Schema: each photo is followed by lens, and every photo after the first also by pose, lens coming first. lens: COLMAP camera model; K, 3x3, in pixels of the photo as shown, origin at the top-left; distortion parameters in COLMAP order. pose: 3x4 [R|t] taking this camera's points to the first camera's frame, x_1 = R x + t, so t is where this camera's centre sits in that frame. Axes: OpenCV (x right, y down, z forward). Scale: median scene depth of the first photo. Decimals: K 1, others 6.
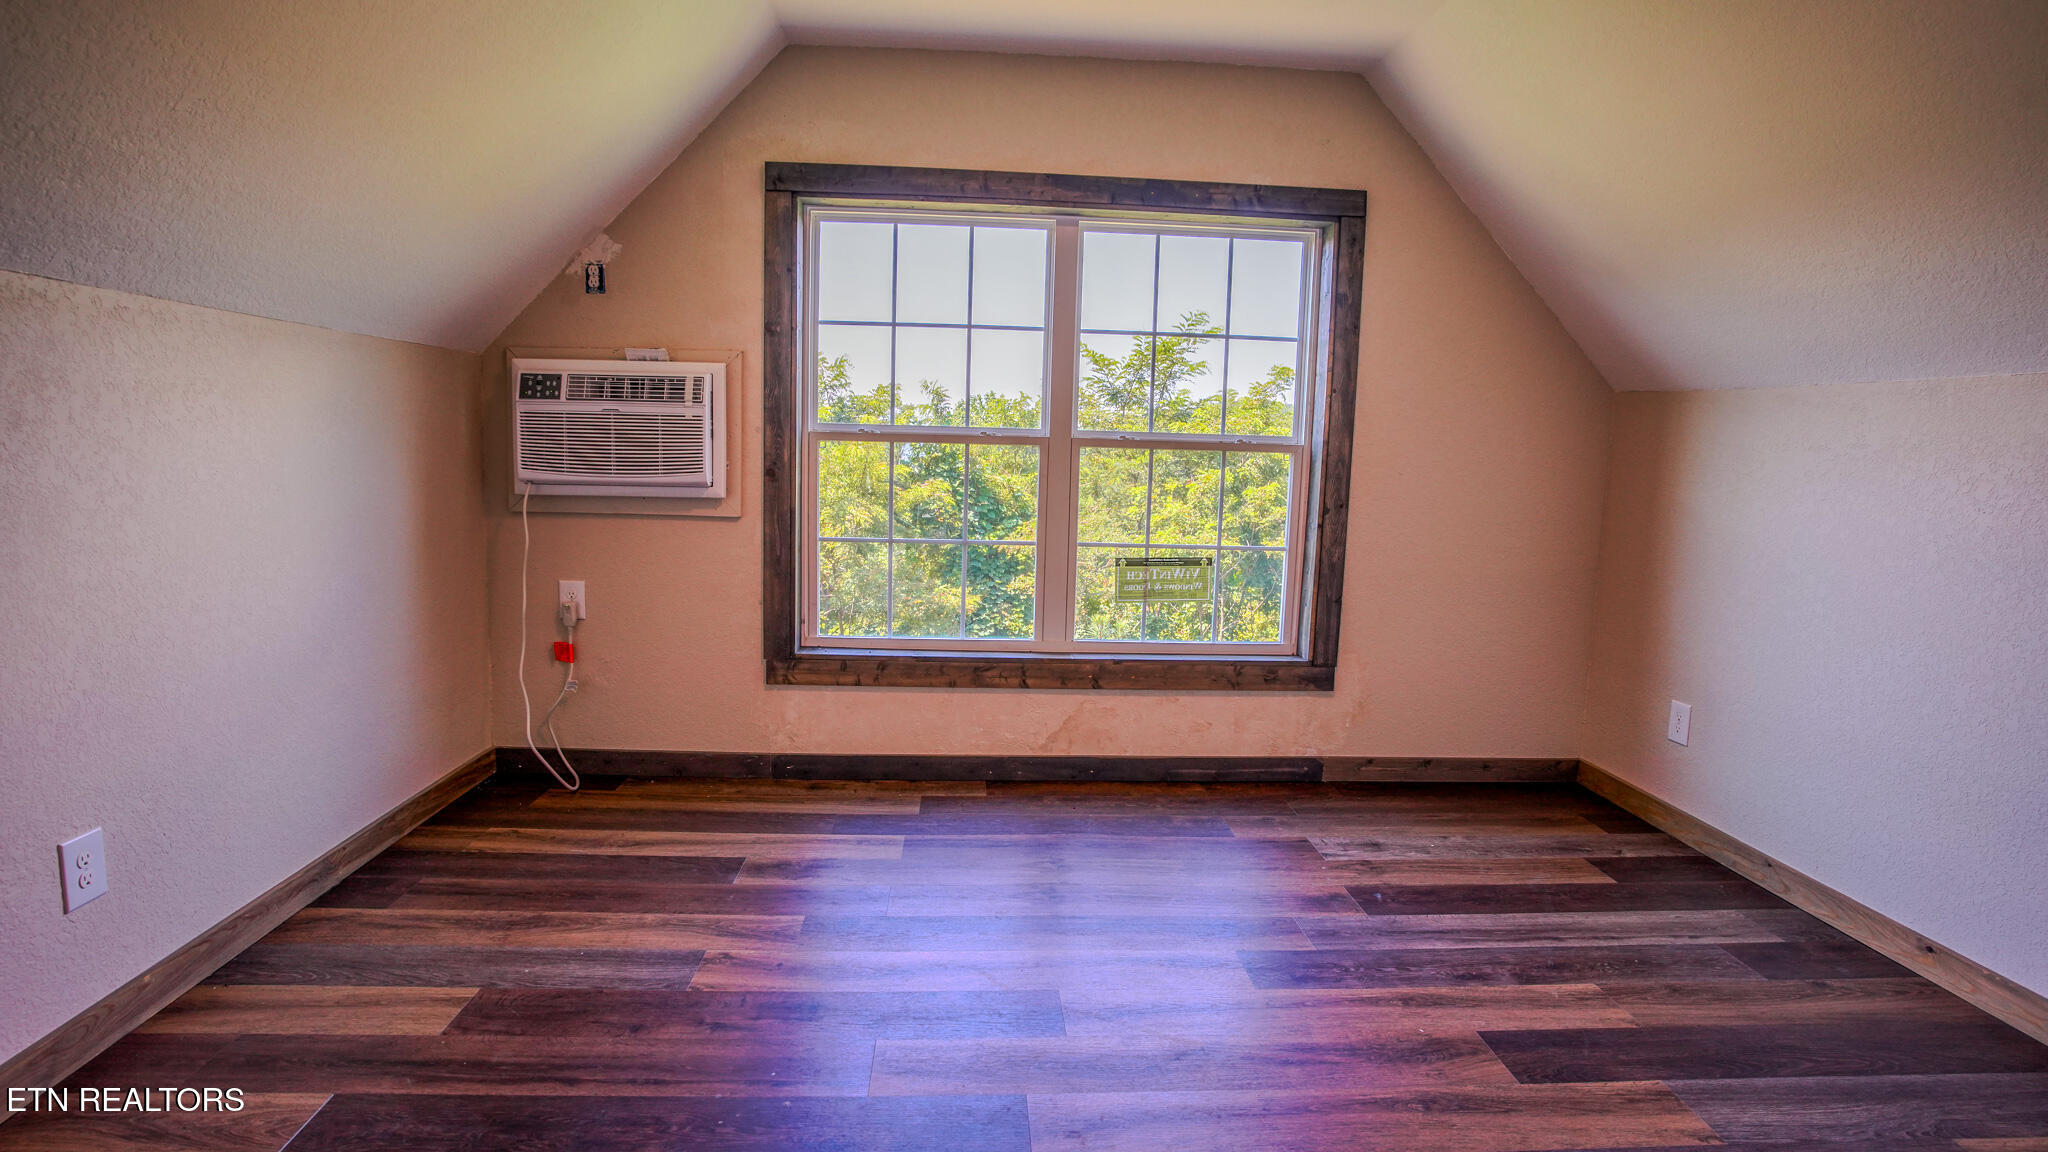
lens RADIAL K [[1019.2, 0, 1035.9], [0, 1019.2, 562.7], [0, 0, 1]] dist [-0.067027, 0.028658]
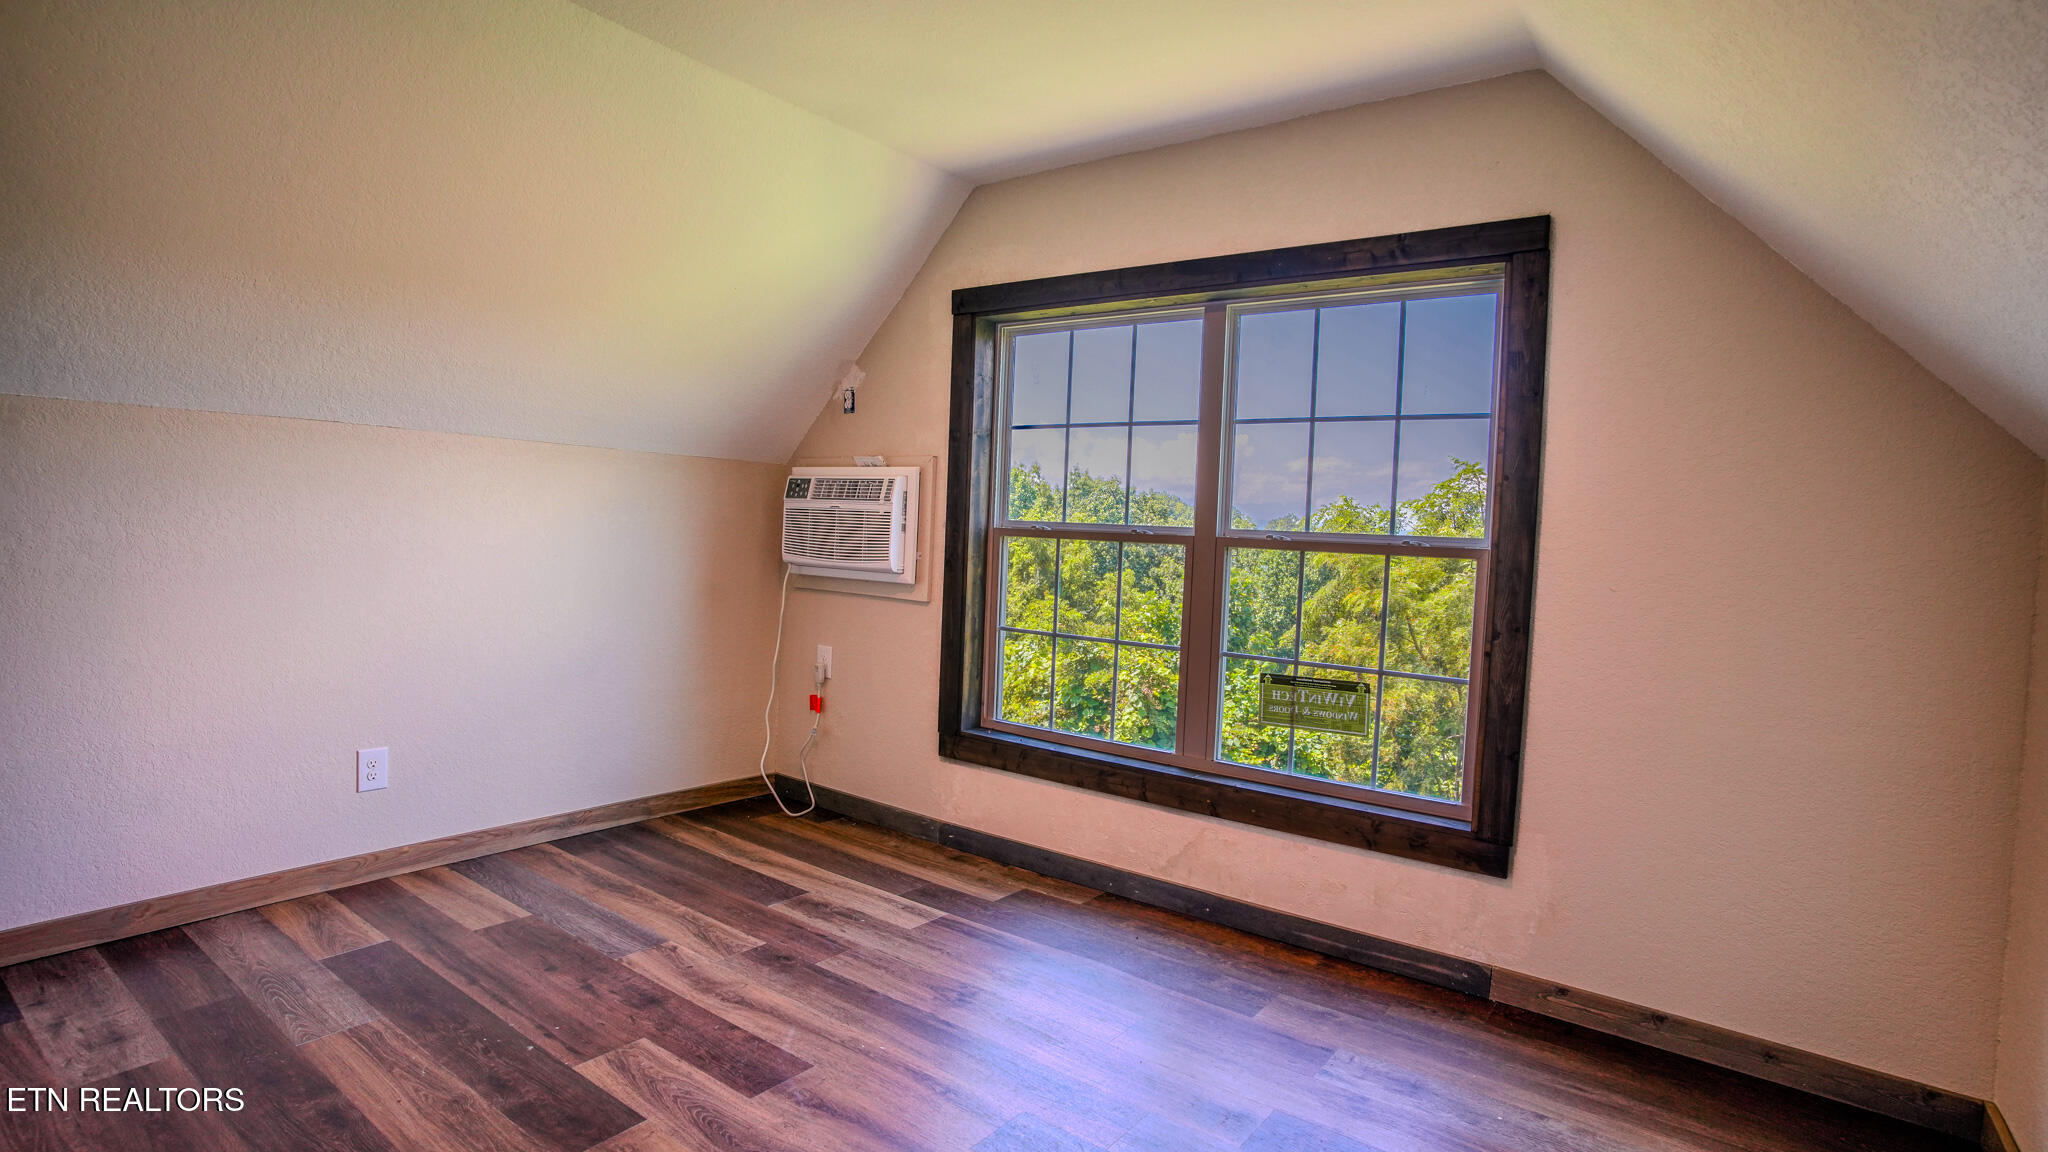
lens RADIAL K [[1019.2, 0, 1002.5], [0, 1019.2, 571.5], [0, 0, 1]] dist [-0.067027, 0.028658]
pose [[0.758099, 0.033347, -0.651287, 0.514415], [-0.100940, 0.992656, -0.066669, -0.011483], [0.644280, 0.116282, 0.755898, 0.196745]]
